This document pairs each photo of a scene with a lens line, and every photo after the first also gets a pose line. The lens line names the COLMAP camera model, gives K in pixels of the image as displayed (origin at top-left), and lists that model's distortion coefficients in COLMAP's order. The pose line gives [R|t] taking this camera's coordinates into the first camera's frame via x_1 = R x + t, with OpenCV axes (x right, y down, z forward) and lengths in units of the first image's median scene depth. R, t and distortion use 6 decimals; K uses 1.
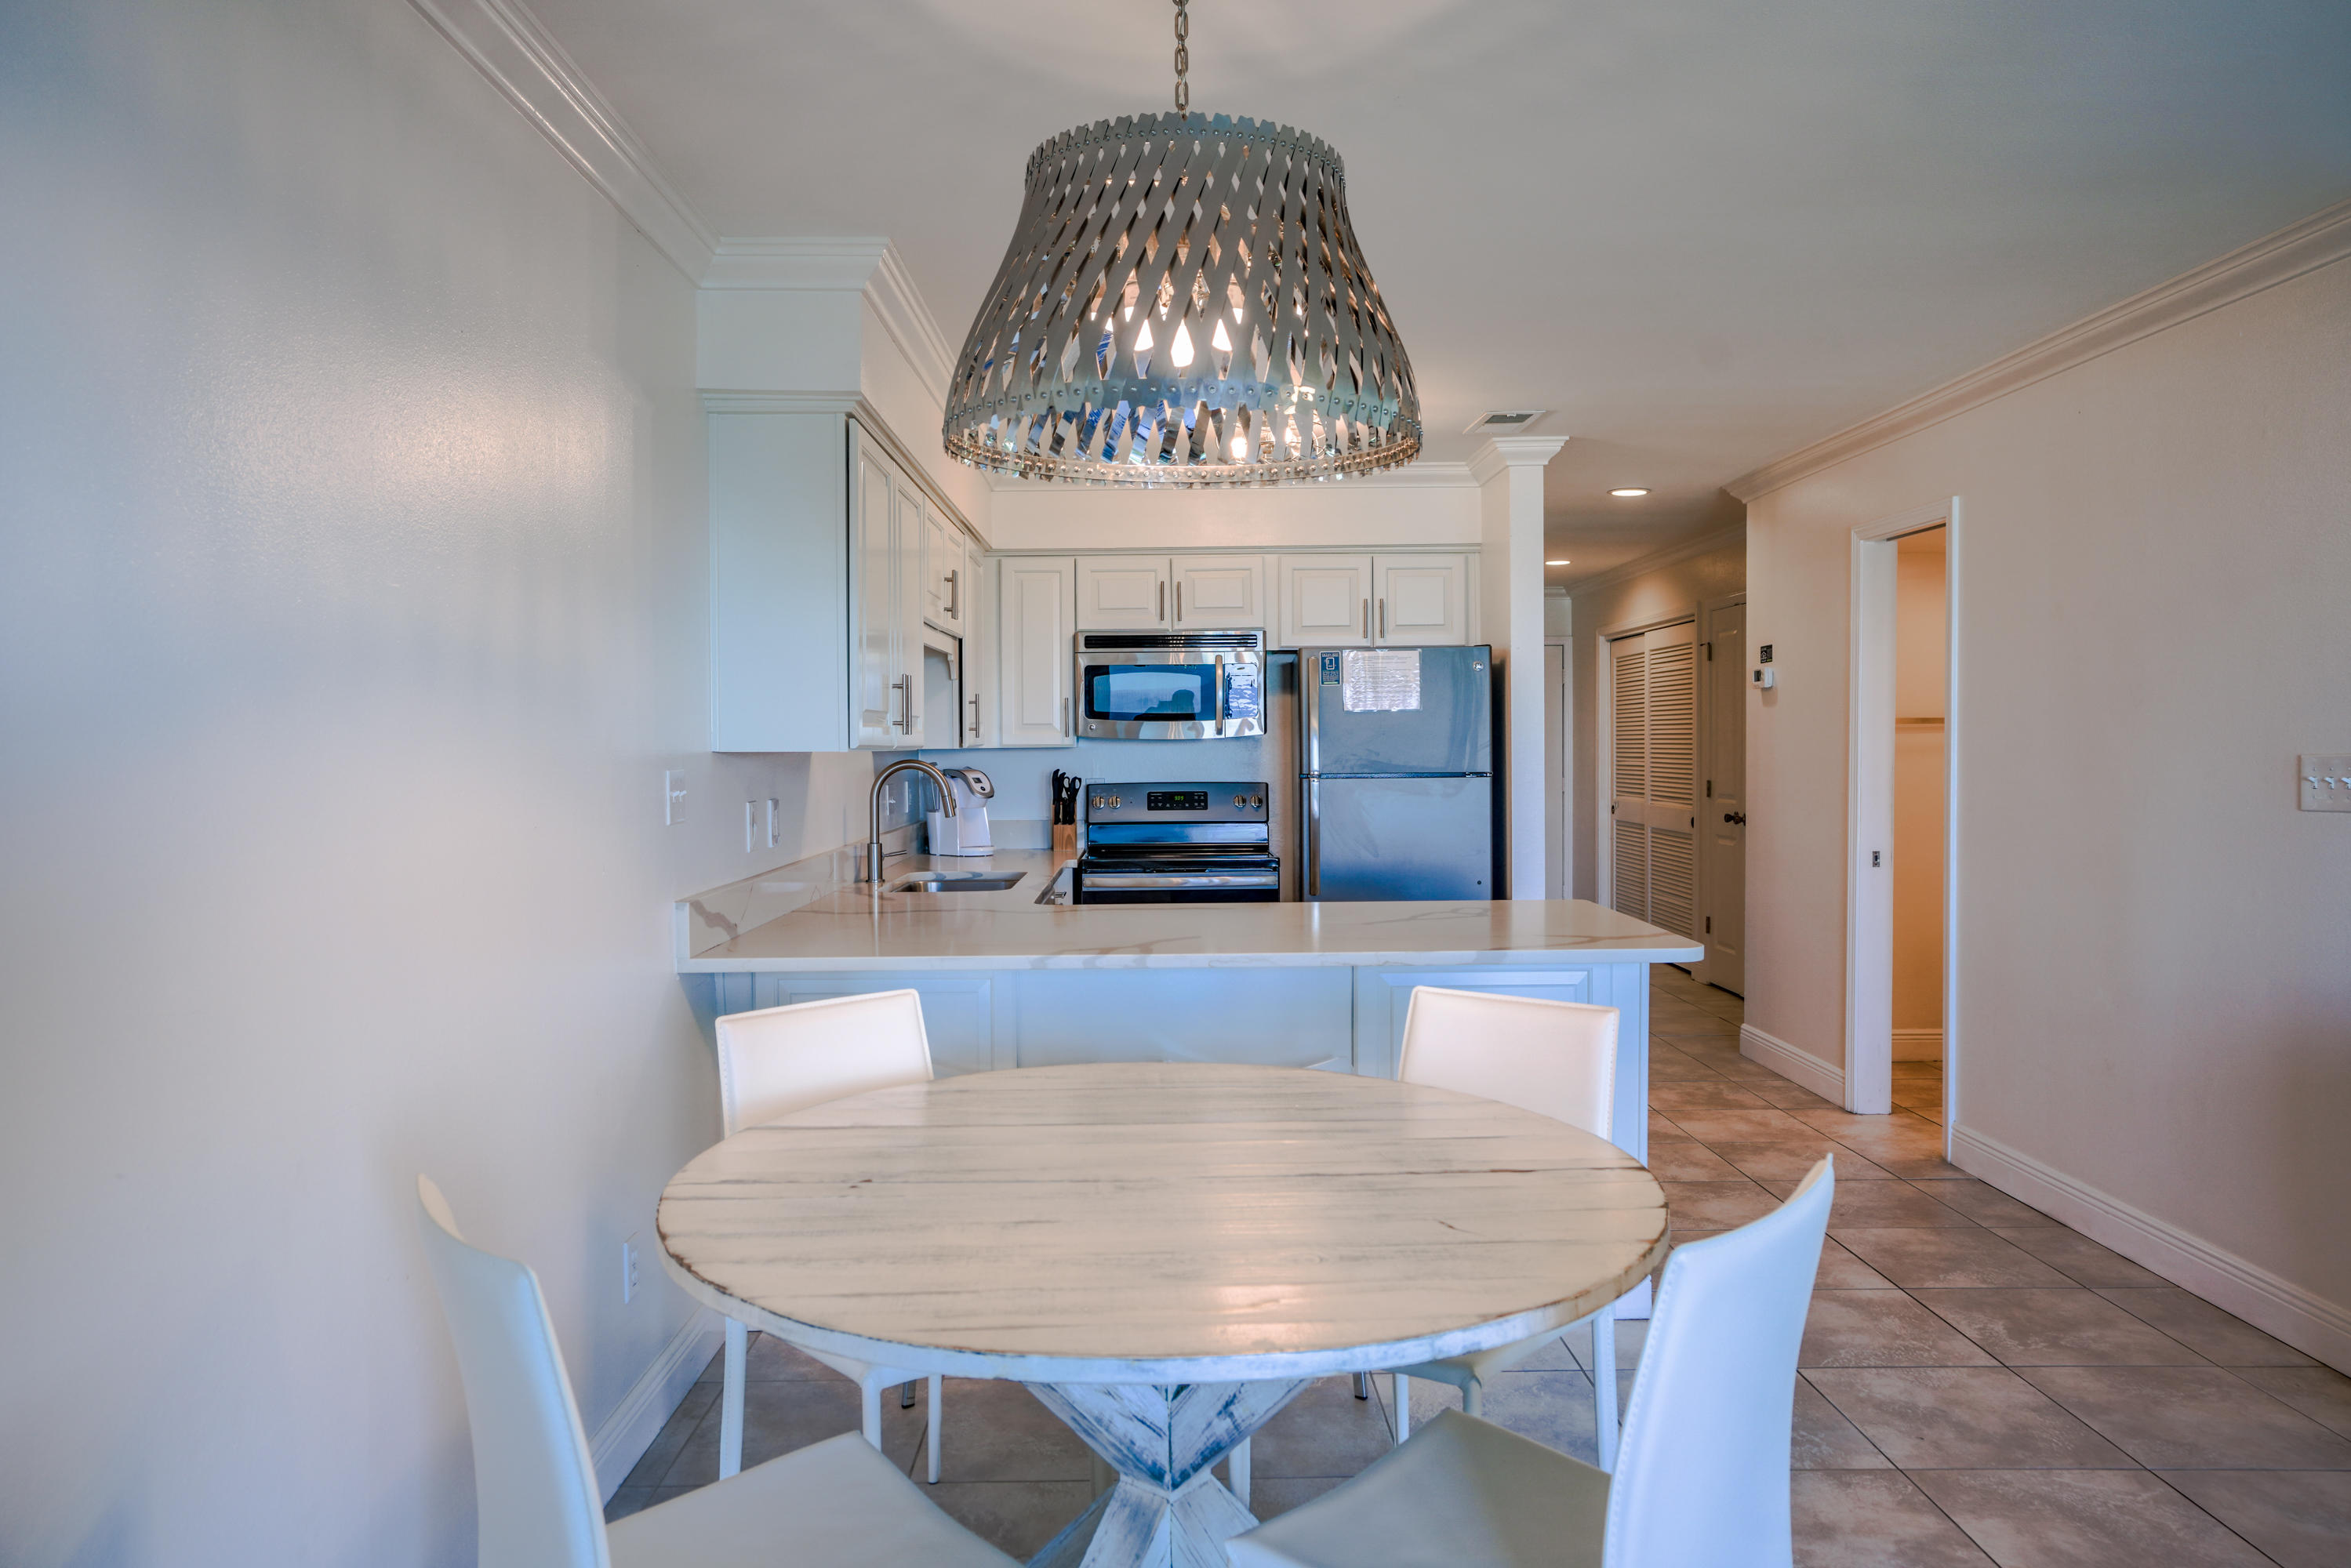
lens RADIAL K [[1522.4, 0, 1179.3], [0, 1522.4, 777.7], [0, 0, 1]] dist [0.003393, -0.000679]
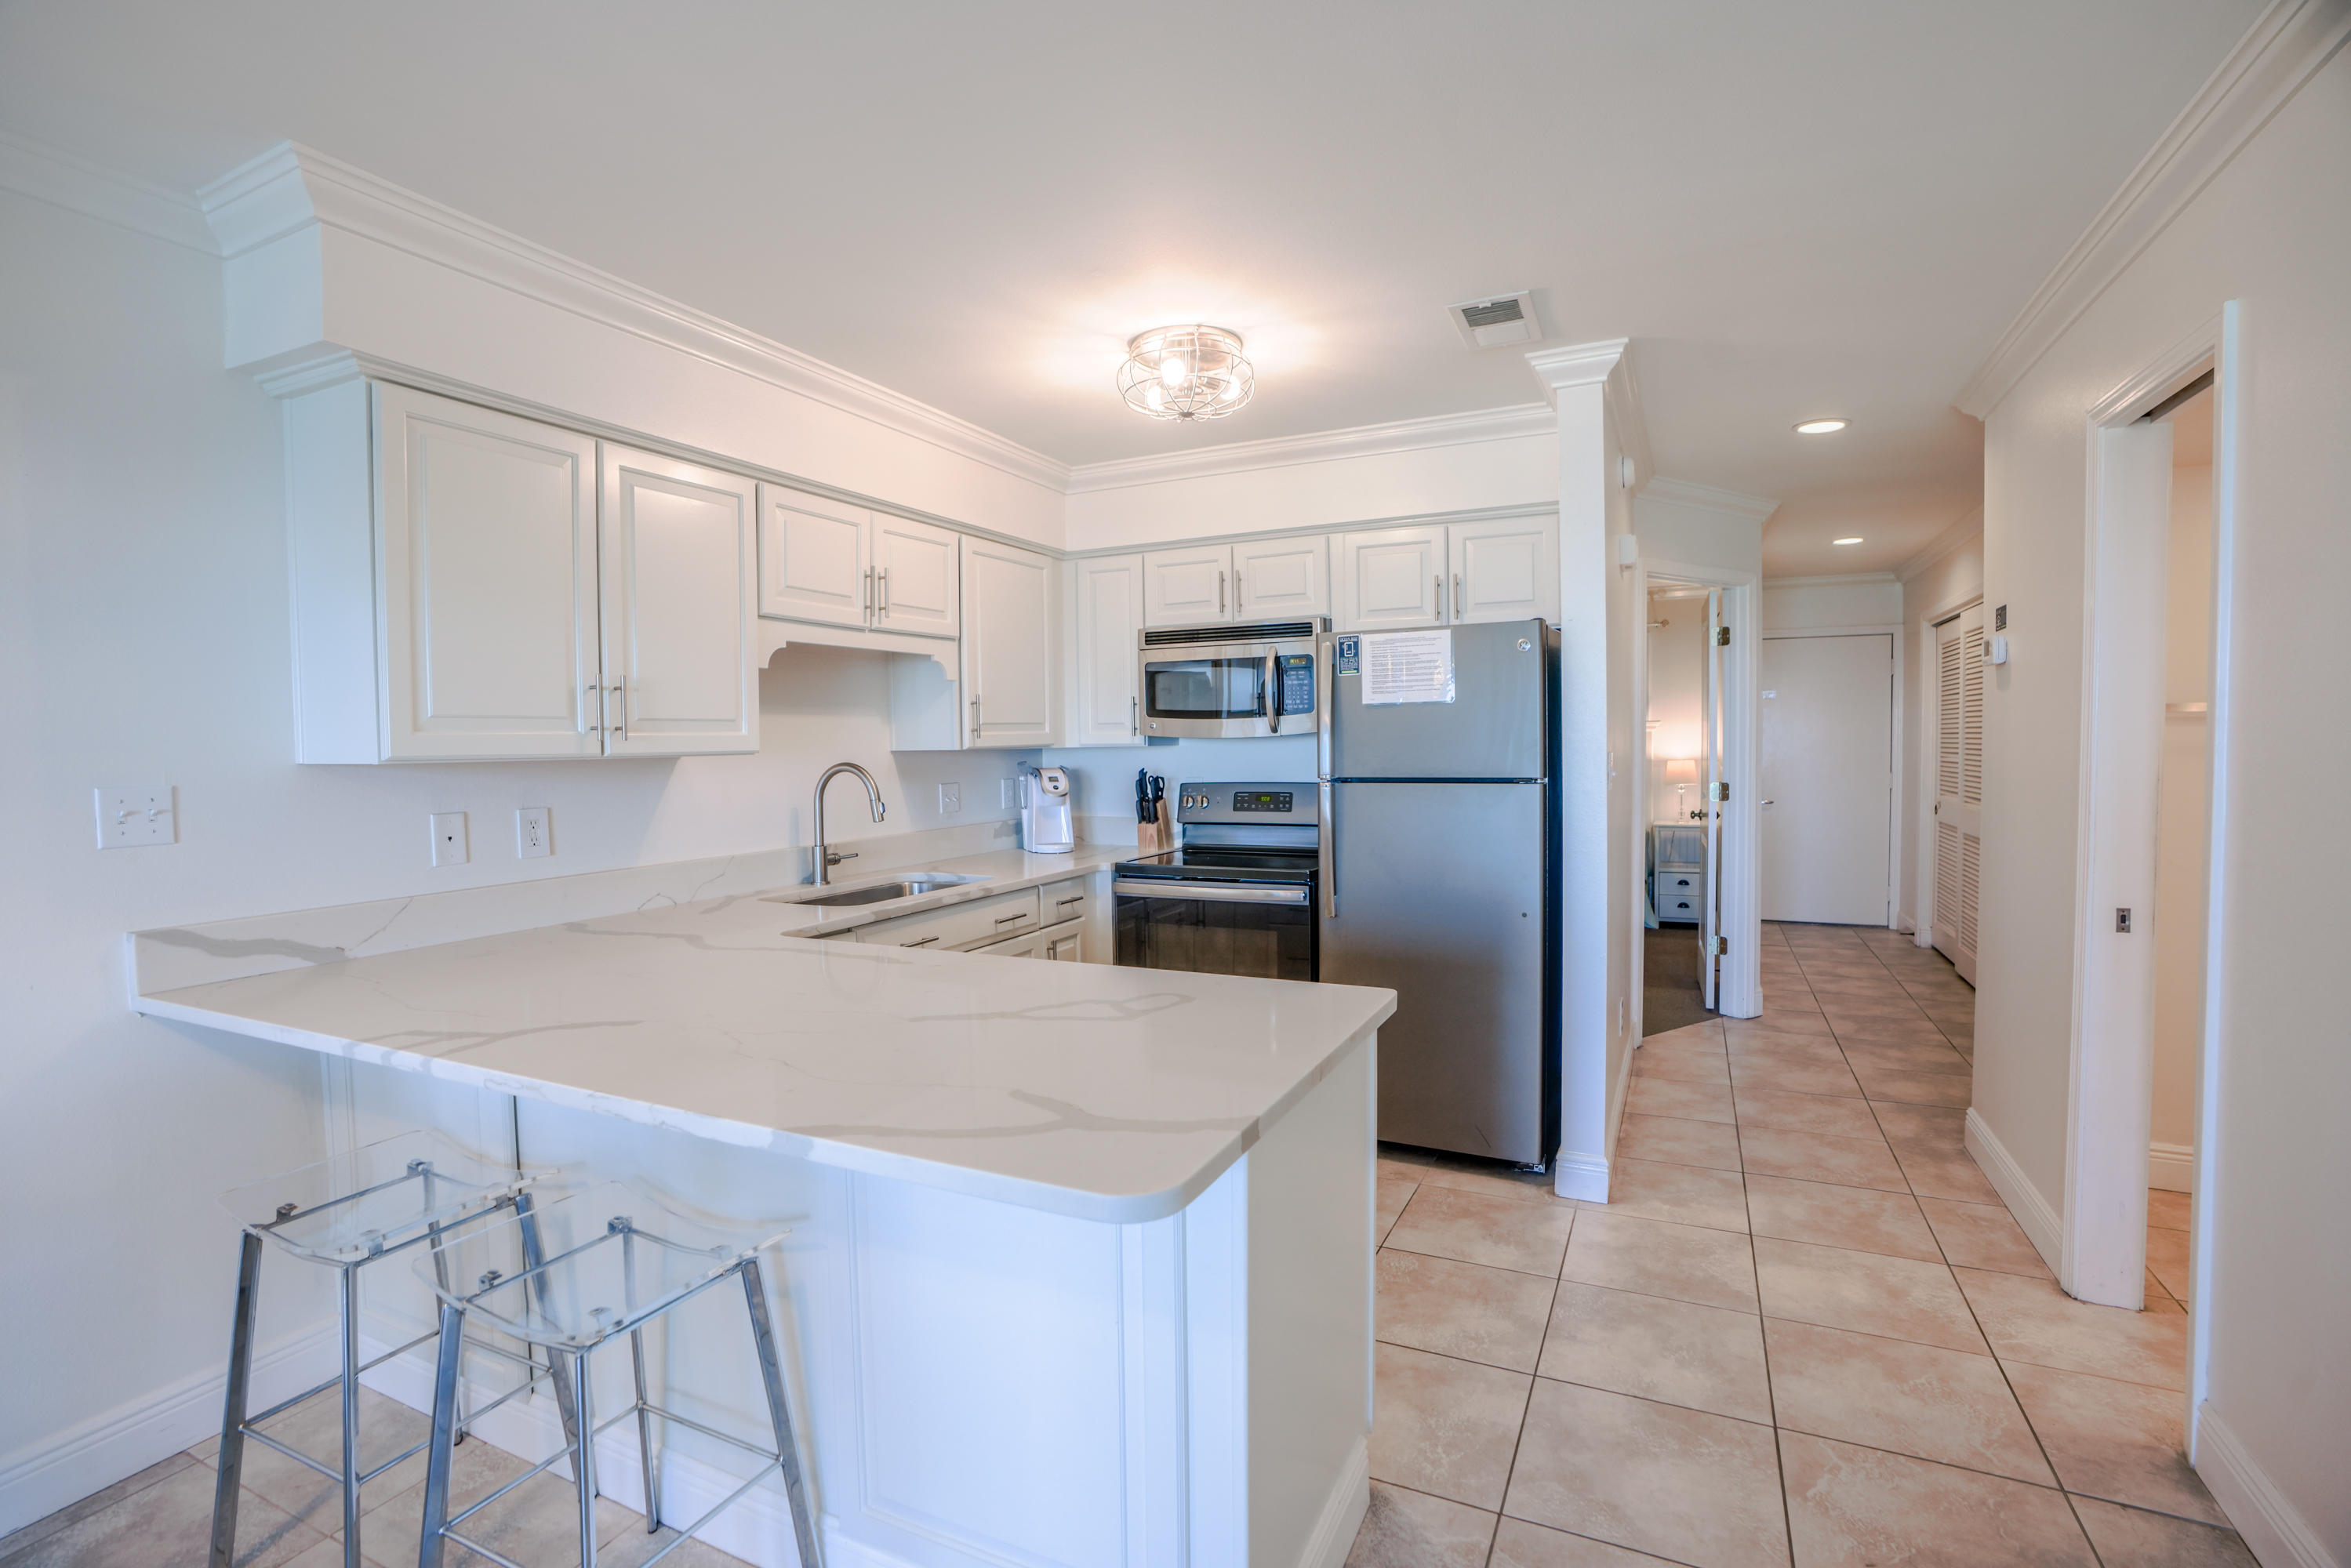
lens RADIAL K [[1086.7, 0, 1175.0], [0, 1086.7, 782.8], [0, 0, 1]] dist [-0.049836, 0.015852]
pose [[0.898114, 0.013244, -0.439564, 0.261308], [-0.004650, 0.999777, 0.020623, -0.011089], [0.439739, -0.016478, 0.897975, 0.377131]]
